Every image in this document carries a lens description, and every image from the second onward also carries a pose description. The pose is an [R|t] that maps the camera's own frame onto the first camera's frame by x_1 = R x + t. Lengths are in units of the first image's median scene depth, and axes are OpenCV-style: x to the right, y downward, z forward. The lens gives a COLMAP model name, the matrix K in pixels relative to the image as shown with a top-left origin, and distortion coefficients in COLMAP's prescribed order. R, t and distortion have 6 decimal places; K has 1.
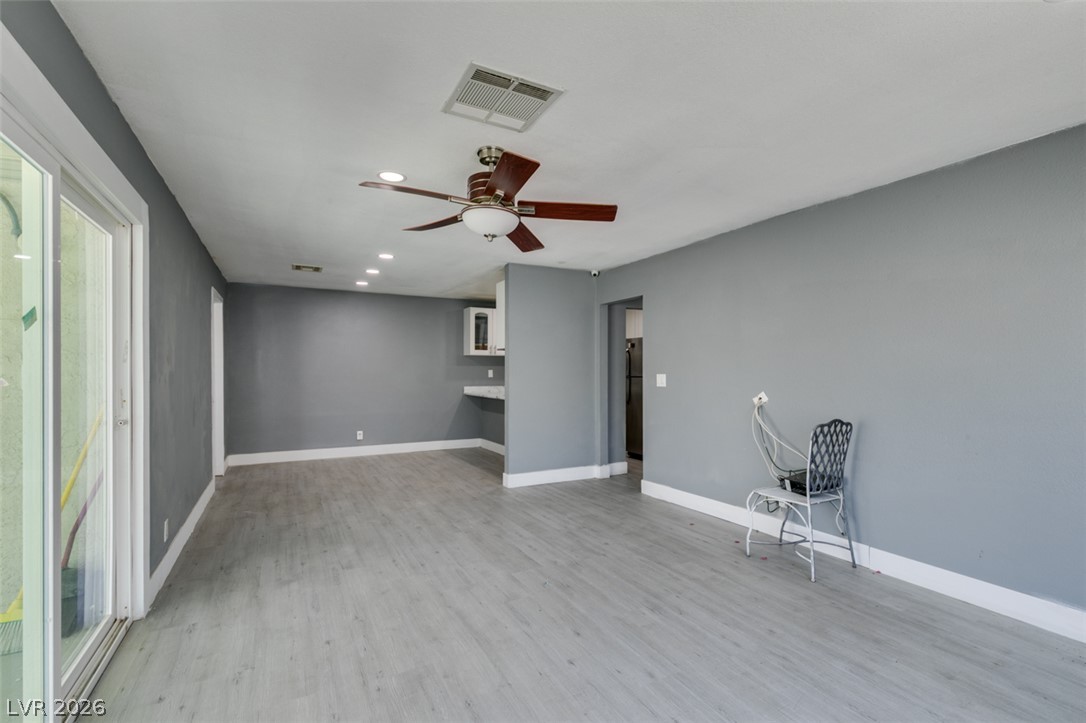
lens RADIAL K [[486.2, 0, 541.2], [0, 486.2, 371.0], [0, 0, 1]] dist [0.001145, -0.000855]
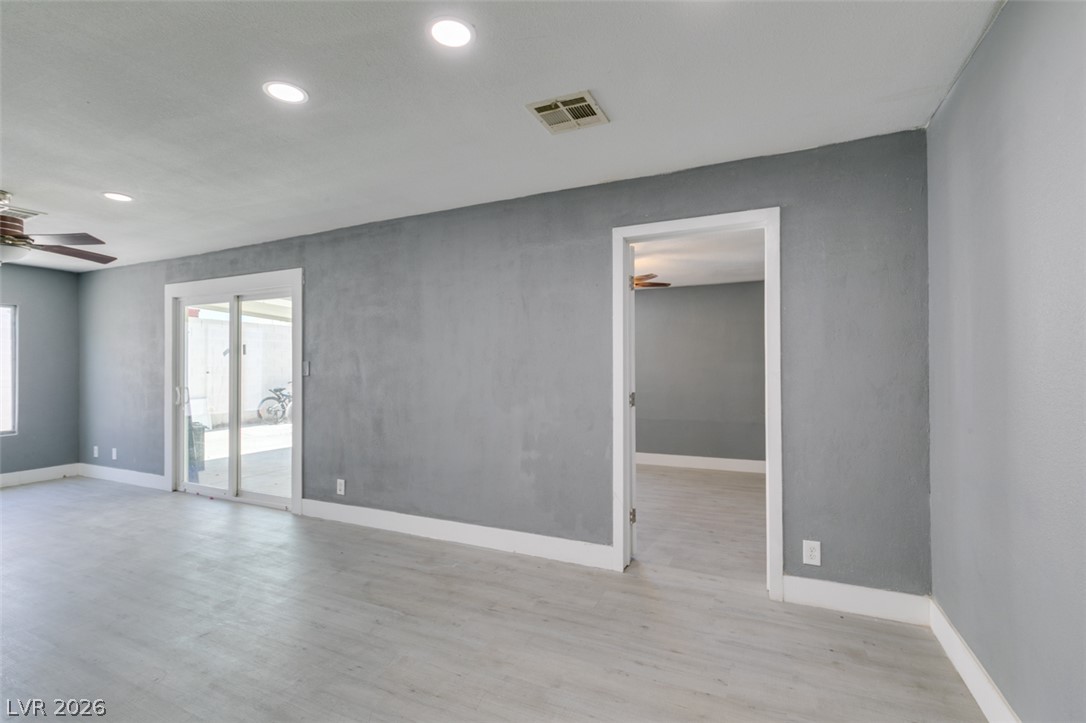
lens RADIAL K [[486.2, 0, 541.2], [0, 486.2, 367.1], [0, 0, 1]] dist [0.001145, -0.000855]
pose [[-0.801045, 0.000253, -0.598603, -0.339138], [0.002054, 0.999995, -0.002326, -0.000827], [0.598600, -0.003093, -0.801042, 2.004052]]
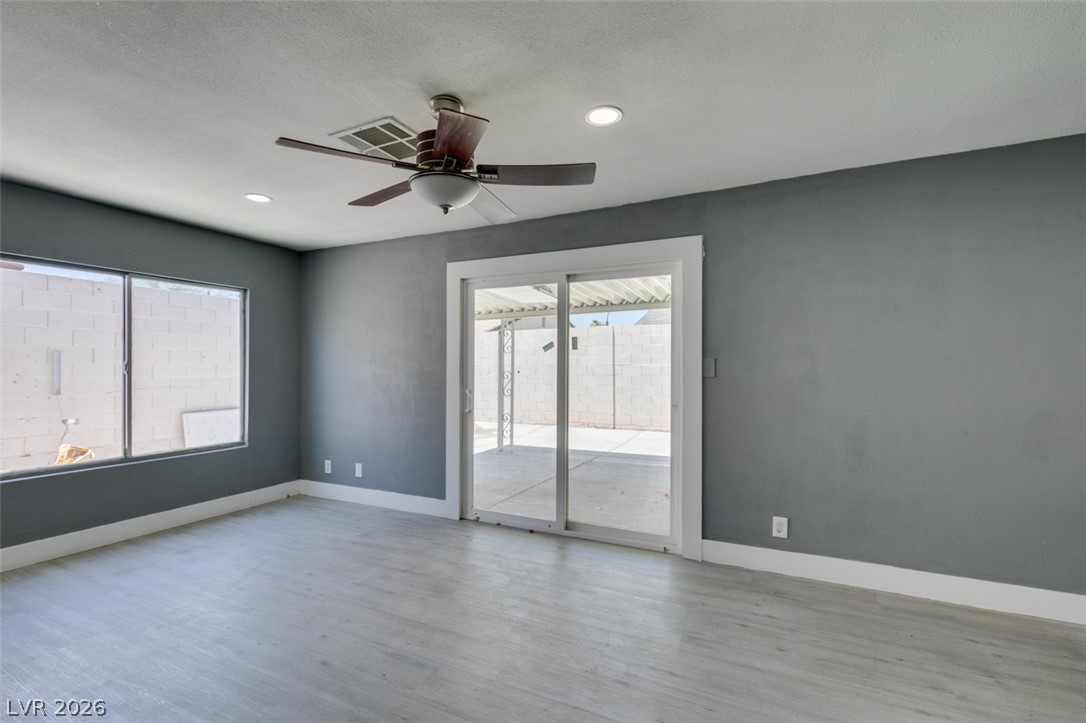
lens RADIAL K [[486.2, 0, 540.5], [0, 486.2, 363.6], [0, 0, 1]] dist [0.001145, -0.000855]
pose [[-0.810166, -0.005731, -0.586172, 0.180862], [-0.001768, 0.999972, -0.007334, -0.001616], [0.586197, -0.004905, -0.810154, 1.264199]]
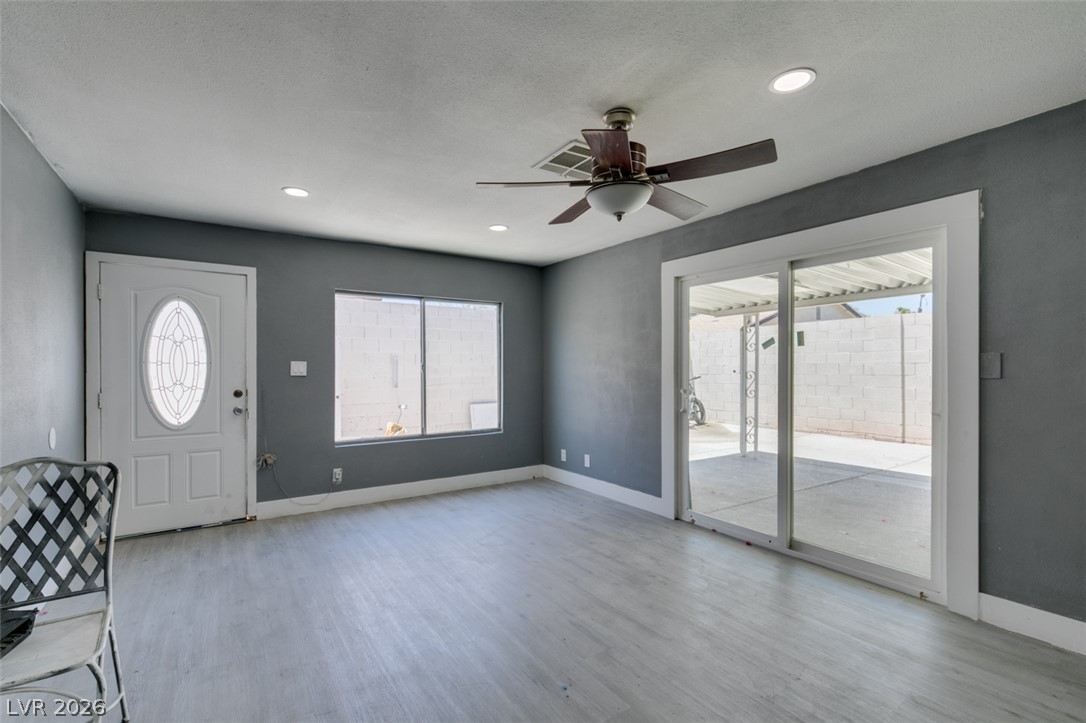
lens RADIAL K [[486.2, 0, 538.5], [0, 486.2, 366.8], [0, 0, 1]] dist [0.001145, -0.000855]
pose [[-0.995557, 0.002312, -0.094132, 0.089674], [0.002388, 0.999997, -0.000692, -0.000477], [0.094130, -0.000913, -0.995559, 1.328982]]
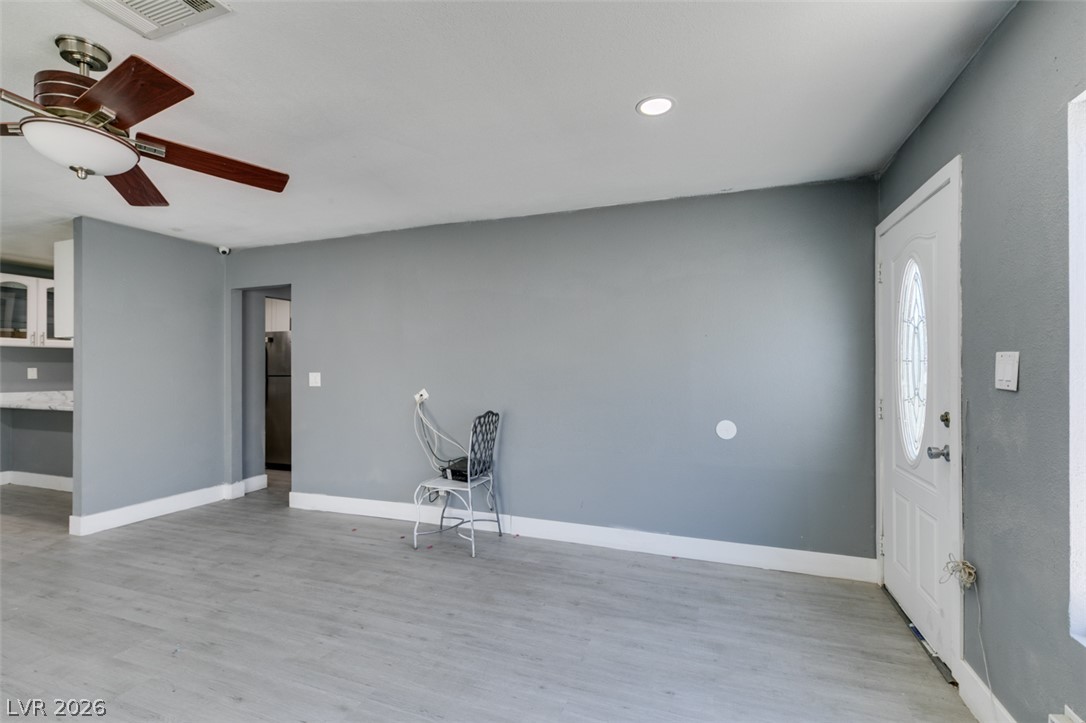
lens RADIAL K [[486.2, 0, 541.8], [0, 486.2, 367.5], [0, 0, 1]] dist [0.001145, -0.000855]
pose [[0.747350, 0.001019, 0.664429, -0.054374], [0.000843, 0.999997, -0.002482, -0.000426], [-0.664430, 0.002415, 0.747347, 0.047427]]
